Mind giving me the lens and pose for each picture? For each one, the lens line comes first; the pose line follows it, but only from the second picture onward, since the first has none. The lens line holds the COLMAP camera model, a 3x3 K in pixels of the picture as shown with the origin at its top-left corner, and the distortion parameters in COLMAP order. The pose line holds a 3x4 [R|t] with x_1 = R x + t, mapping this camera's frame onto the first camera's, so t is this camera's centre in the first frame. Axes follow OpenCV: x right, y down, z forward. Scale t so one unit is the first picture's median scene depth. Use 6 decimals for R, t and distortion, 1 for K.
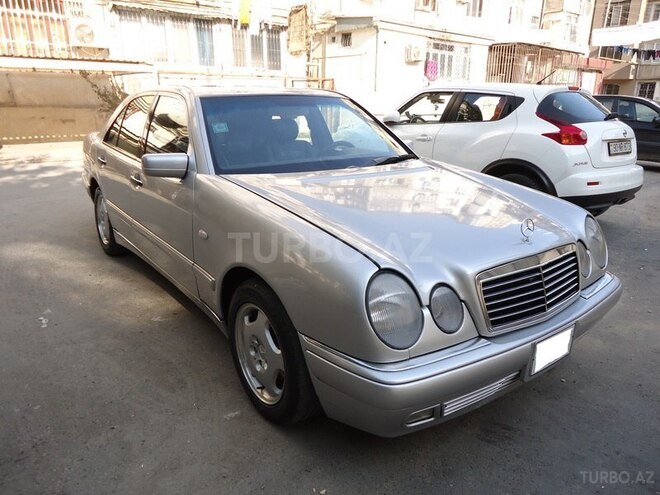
lens RADIAL K [[488.3, 0, 332.2], [0, 488.3, 246.0], [0, 0, 1]] dist [-0.008727, 0.009467]
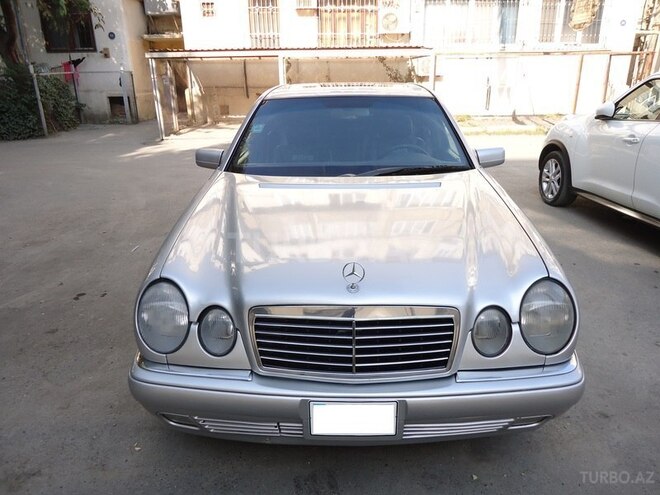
lens RADIAL K [[488.3, 0, 331.6], [0, 488.3, 246.2], [0, 0, 1]] dist [-0.008727, 0.009467]
pose [[0.777372, 0.191035, -0.599331, 0.152062], [-0.161721, 0.981439, 0.103068, -0.028862], [0.607897, 0.016802, 0.793838, 0.051345]]
